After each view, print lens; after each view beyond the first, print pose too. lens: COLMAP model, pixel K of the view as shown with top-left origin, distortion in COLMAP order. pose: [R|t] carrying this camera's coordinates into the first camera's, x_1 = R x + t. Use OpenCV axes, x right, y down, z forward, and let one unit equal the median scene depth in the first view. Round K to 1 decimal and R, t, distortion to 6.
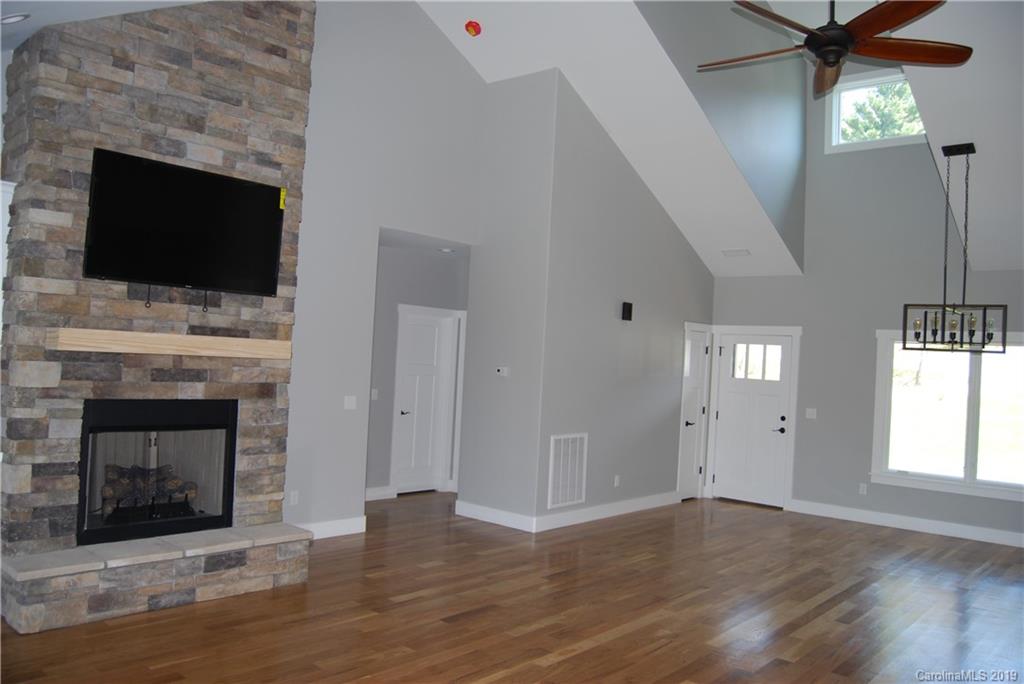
lens RADIAL K [[806.7, 0, 512.0], [0, 806.7, 342.0], [0, 0, 1]] dist [-0.092428, 0.034219]
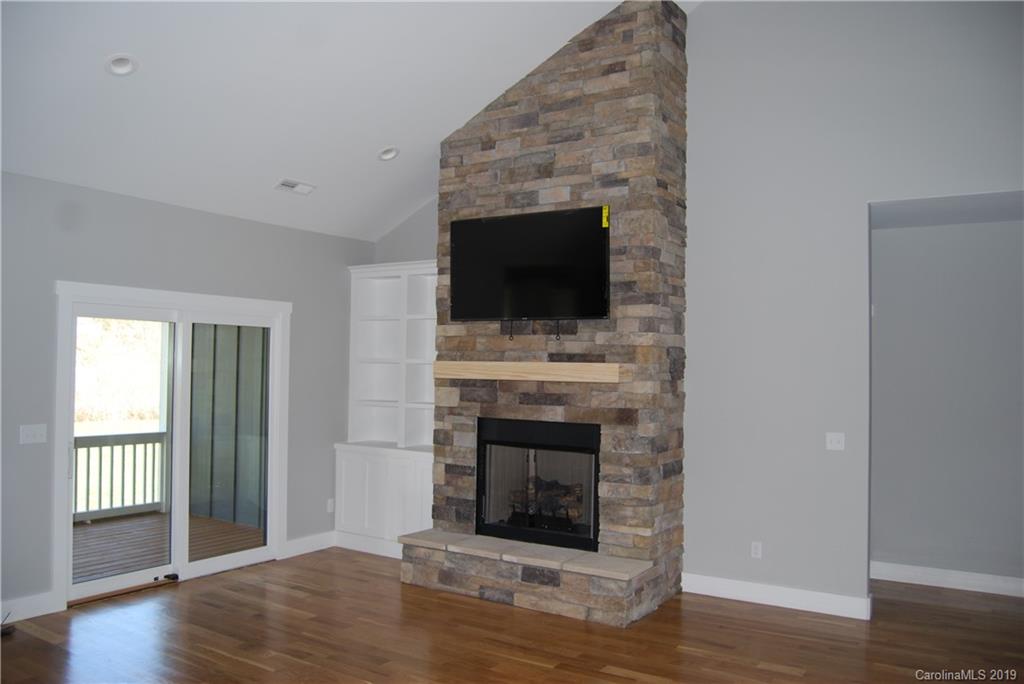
lens RADIAL K [[806.7, 0, 512.0], [0, 806.7, 342.0], [0, 0, 1]] dist [-0.092428, 0.034219]
pose [[0.147841, -0.078826, -0.985865, 0.687140], [0.011586, 0.996888, -0.077970, 0.049683], [0.988943, 0.000105, 0.148295, 0.794247]]
